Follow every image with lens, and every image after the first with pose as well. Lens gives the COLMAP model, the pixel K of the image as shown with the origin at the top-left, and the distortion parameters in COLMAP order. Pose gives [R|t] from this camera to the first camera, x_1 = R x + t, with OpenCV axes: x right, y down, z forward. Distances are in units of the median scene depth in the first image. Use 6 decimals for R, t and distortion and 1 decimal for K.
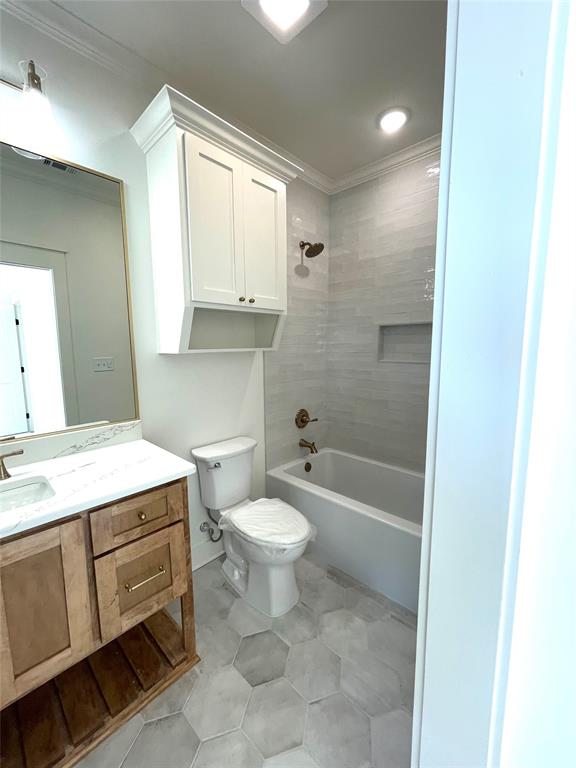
lens RADIAL K [[308.1, 0, 283.5], [0, 308.1, 384.0], [0, 0, 1]] dist [-0.000693, -0.001054]
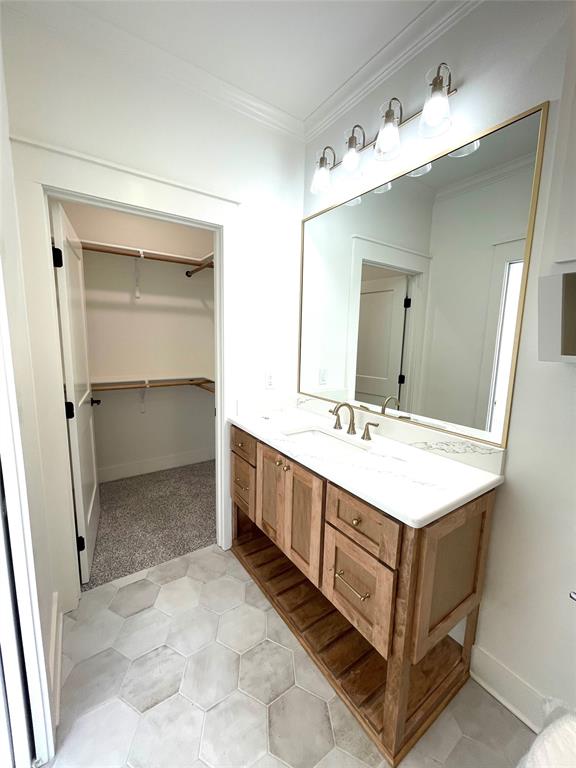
lens RADIAL K [[308.1, 0, 283.7], [0, 308.1, 384.2], [0, 0, 1]] dist [-0.000693, -0.001054]
pose [[-0.207496, 0.149757, -0.966705, 0.339235], [-0.144710, 0.972641, 0.181738, -0.094720], [0.967473, 0.177601, -0.180148, 0.671407]]
